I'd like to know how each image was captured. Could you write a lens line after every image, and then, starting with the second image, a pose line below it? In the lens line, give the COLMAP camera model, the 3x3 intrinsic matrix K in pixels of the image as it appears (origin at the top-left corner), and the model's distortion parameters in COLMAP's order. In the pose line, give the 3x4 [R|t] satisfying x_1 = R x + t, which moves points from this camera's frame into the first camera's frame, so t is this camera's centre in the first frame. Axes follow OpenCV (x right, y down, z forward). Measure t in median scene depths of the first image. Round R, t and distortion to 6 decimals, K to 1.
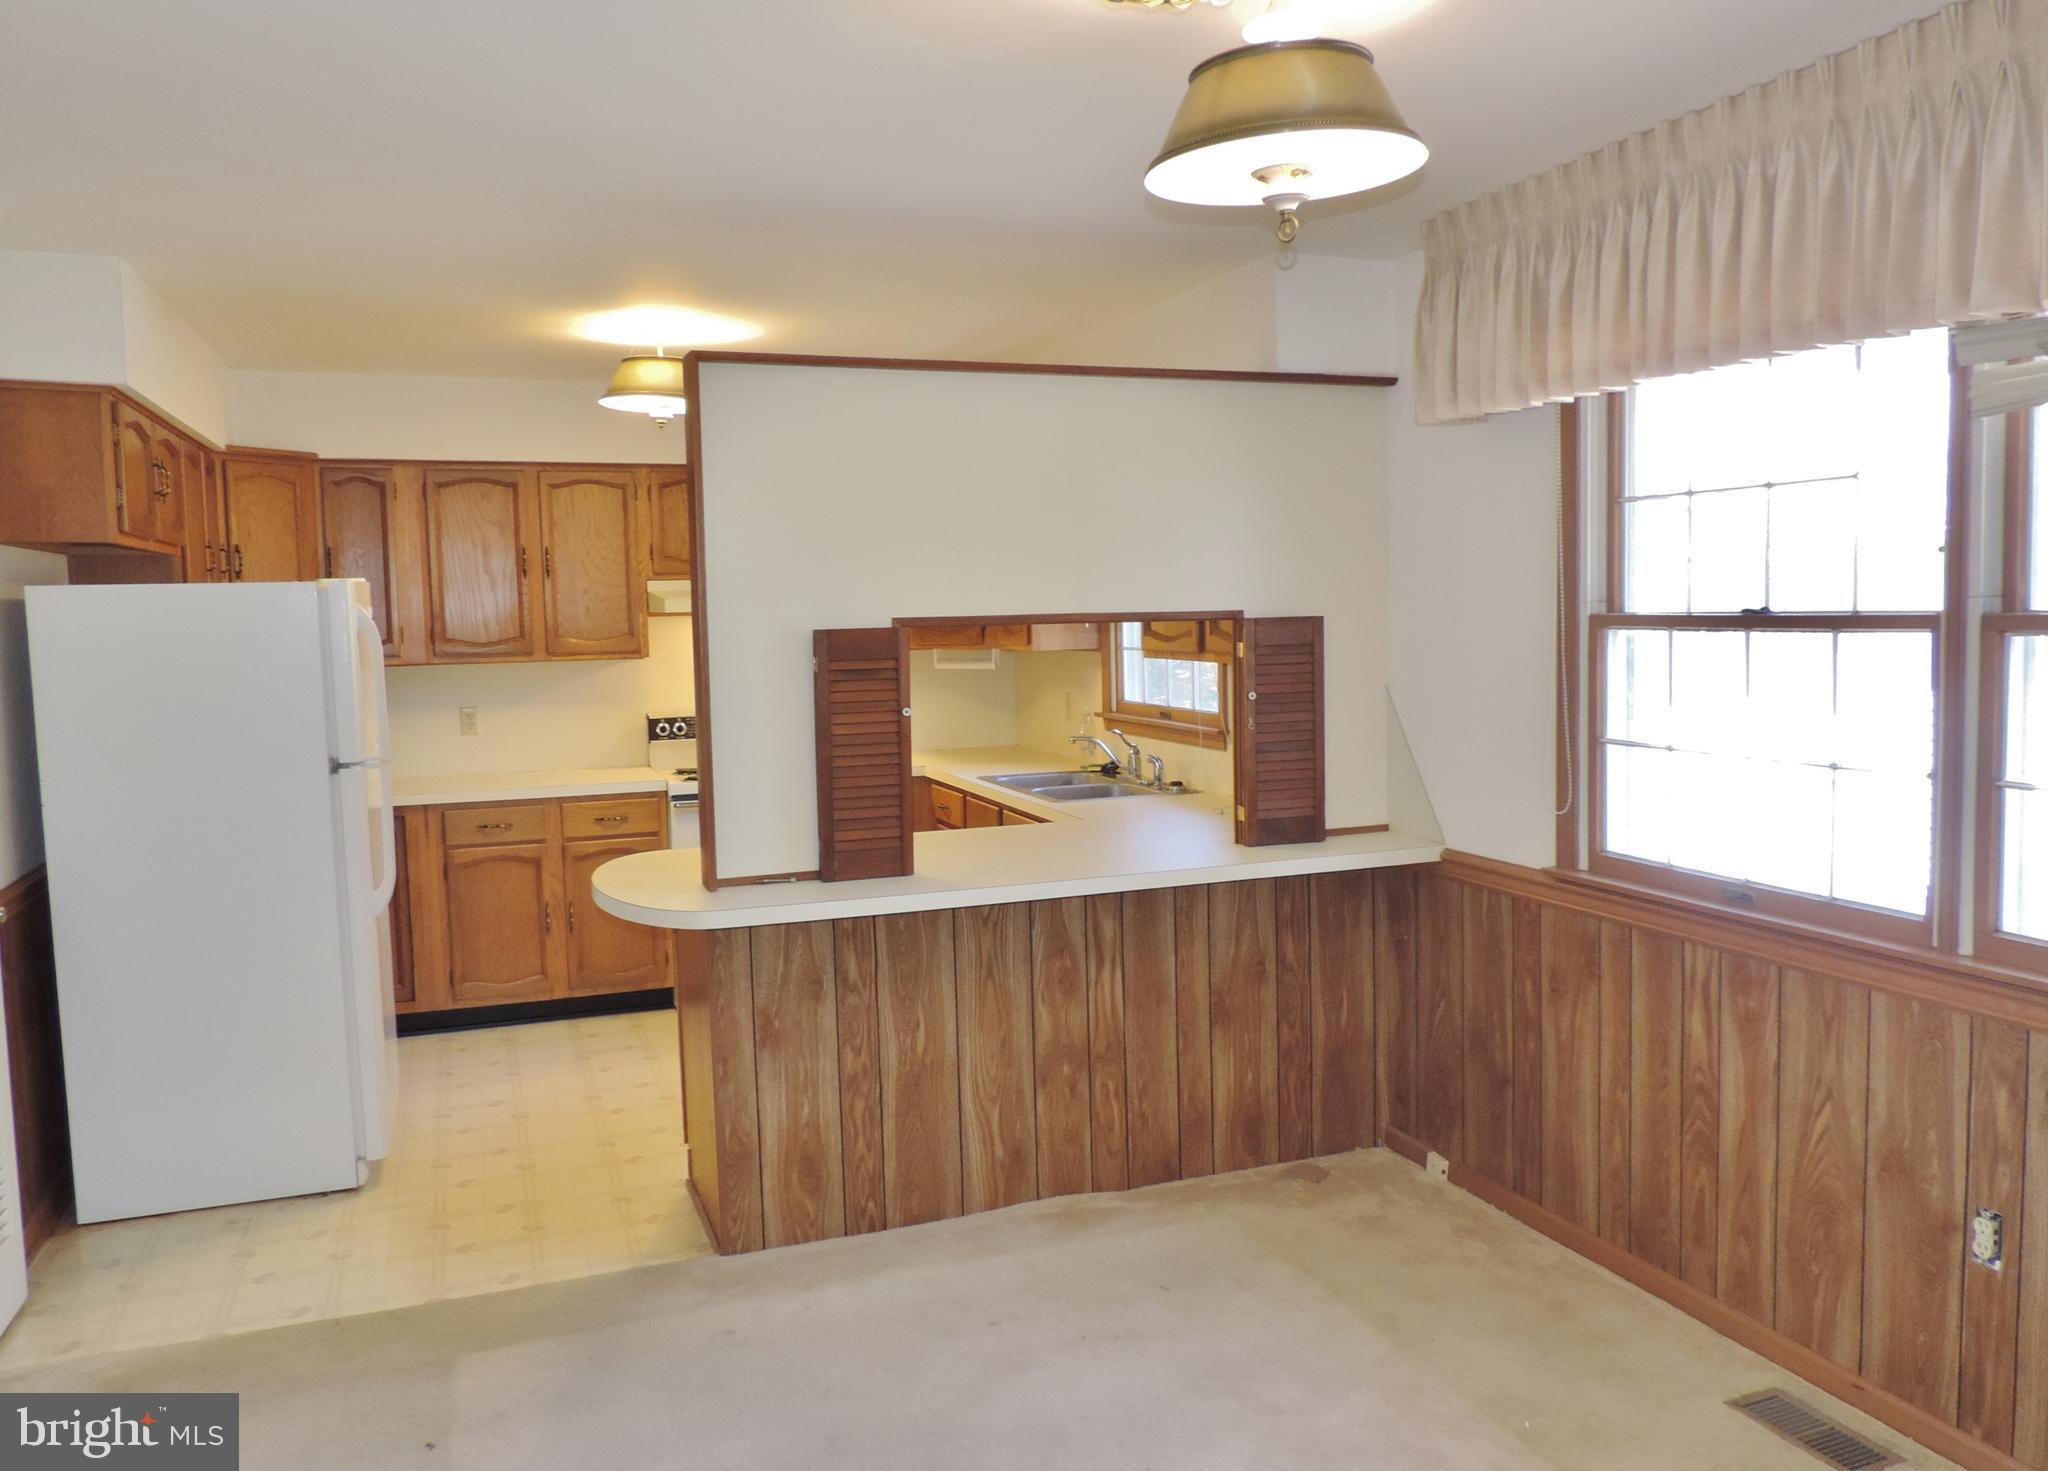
lens RADIAL K [[1477.9, 0, 1024.0], [0, 1477.9, 735.5], [0, 0, 1]] dist [-0.008038, -0.001681]
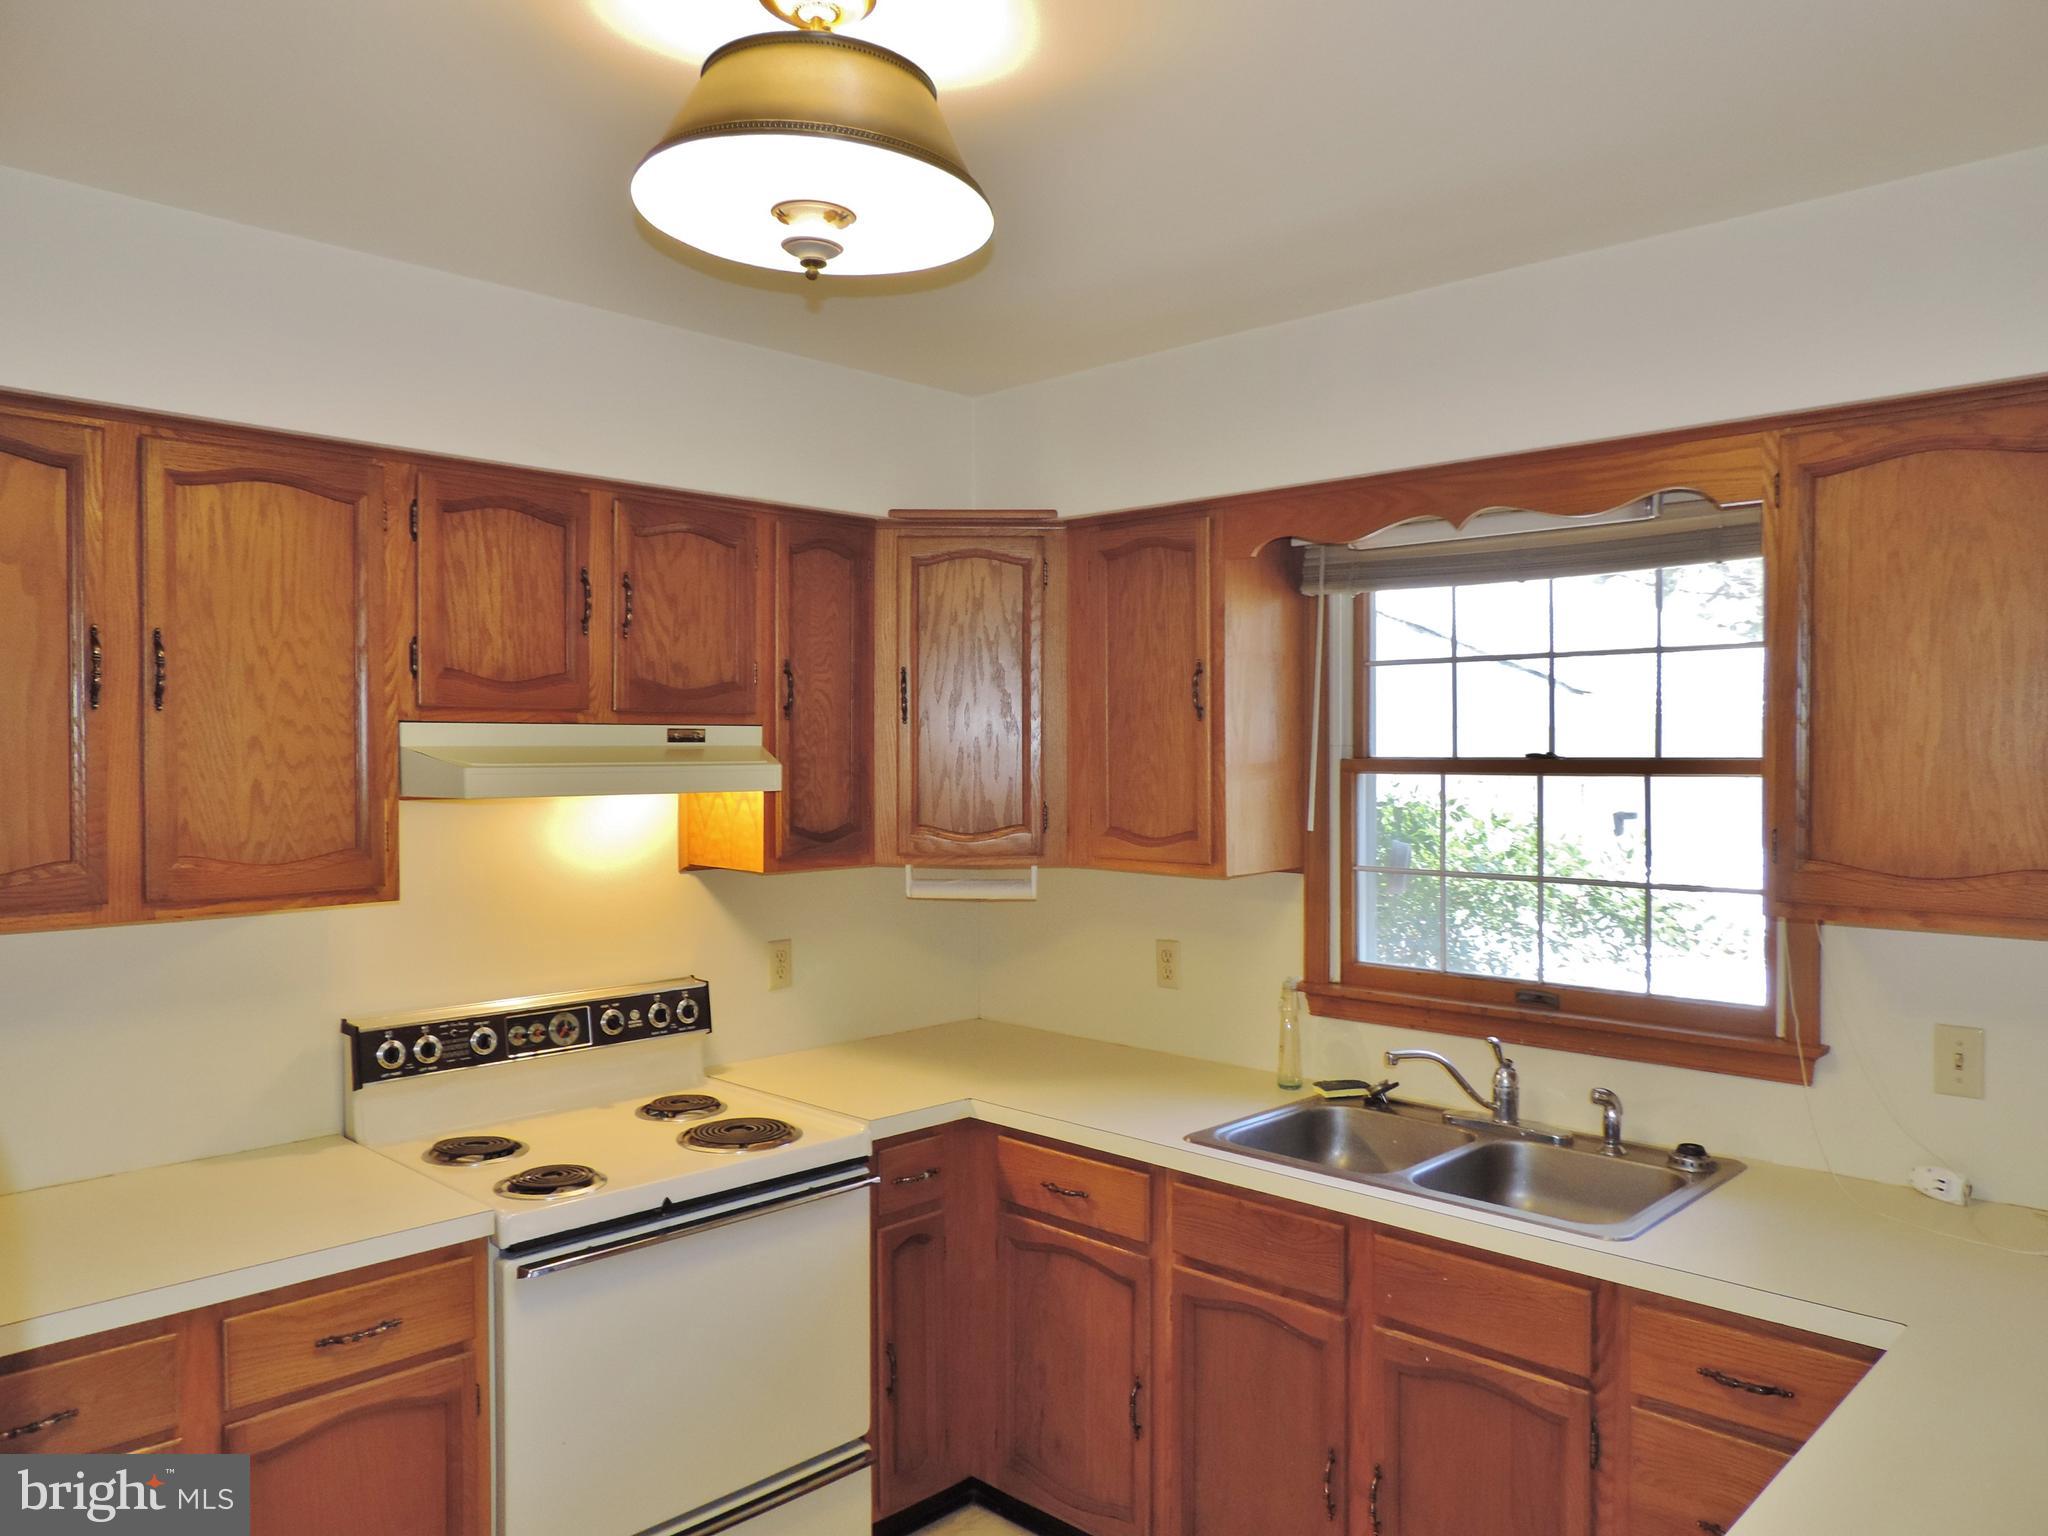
lens RADIAL K [[1444.9, 0, 1014.9], [0, 1444.9, 774.9], [0, 0, 1]] dist [-0.019712, 0.000924]
pose [[0.909001, 0.010653, 0.416659, -0.483879], [0.021070, 0.997221, -0.071464, -0.101076], [-0.416262, 0.073740, 0.906250, 0.992337]]
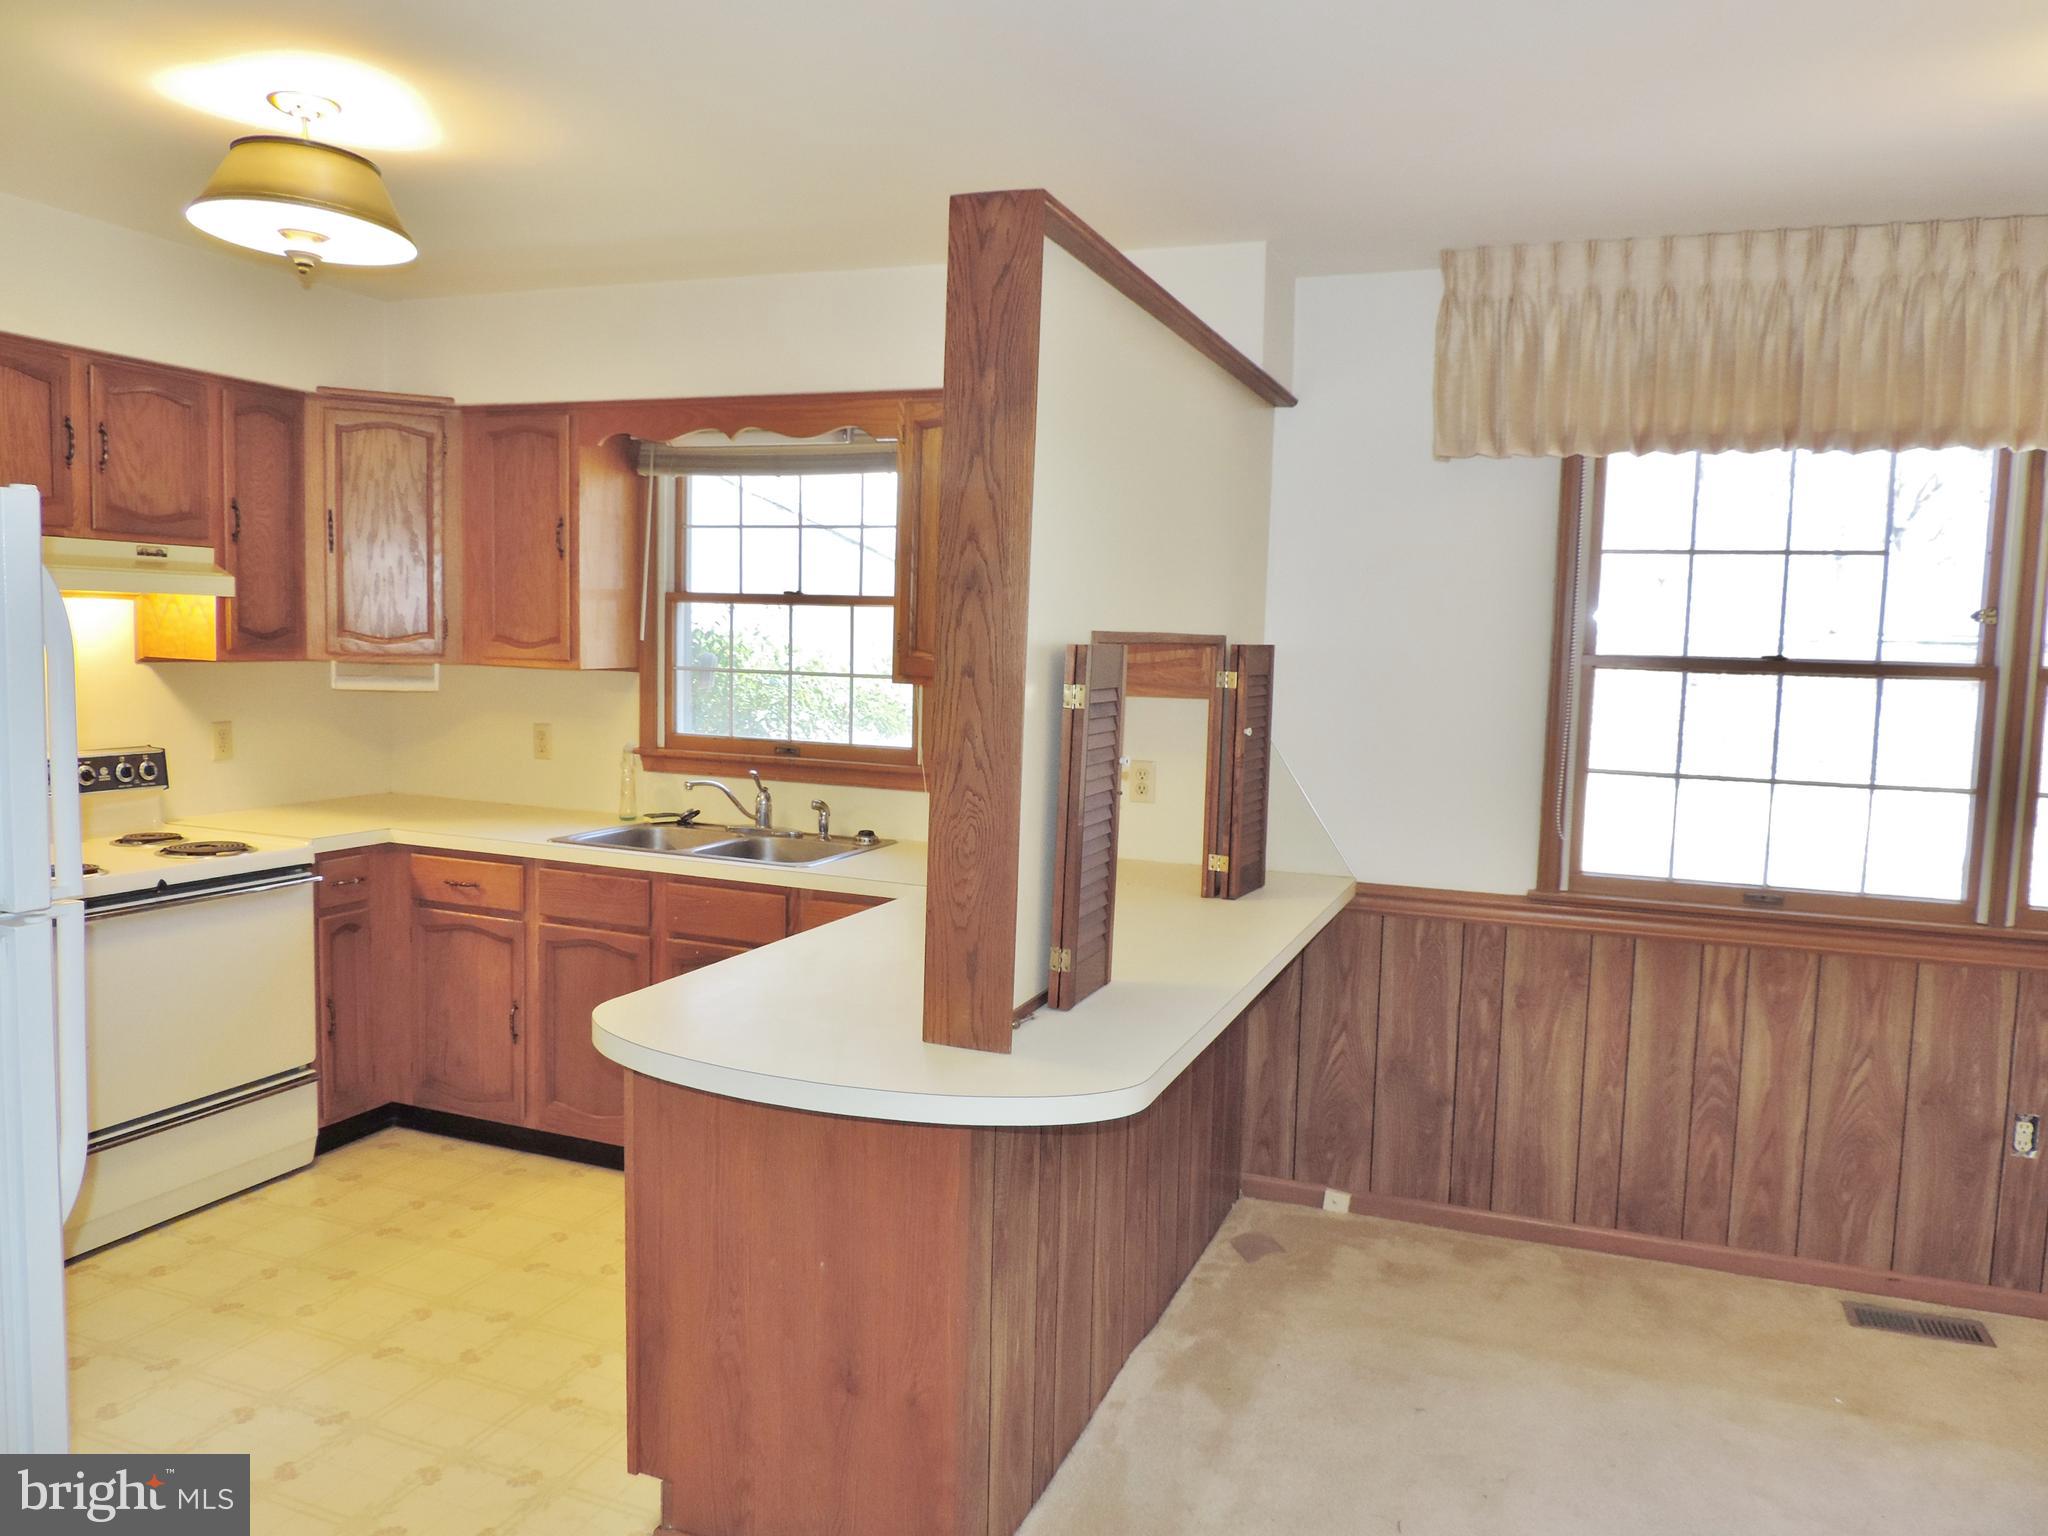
lens RADIAL K [[1444.9, 0, 1014.9], [0, 1444.9, 774.9], [0, 0, 1]] dist [-0.019712, 0.000924]
pose [[0.675341, -0.031336, 0.736839, -0.680303], [0.021647, 0.999509, 0.022667, -0.026235], [-0.737188, 0.000642, 0.675688, 0.598913]]
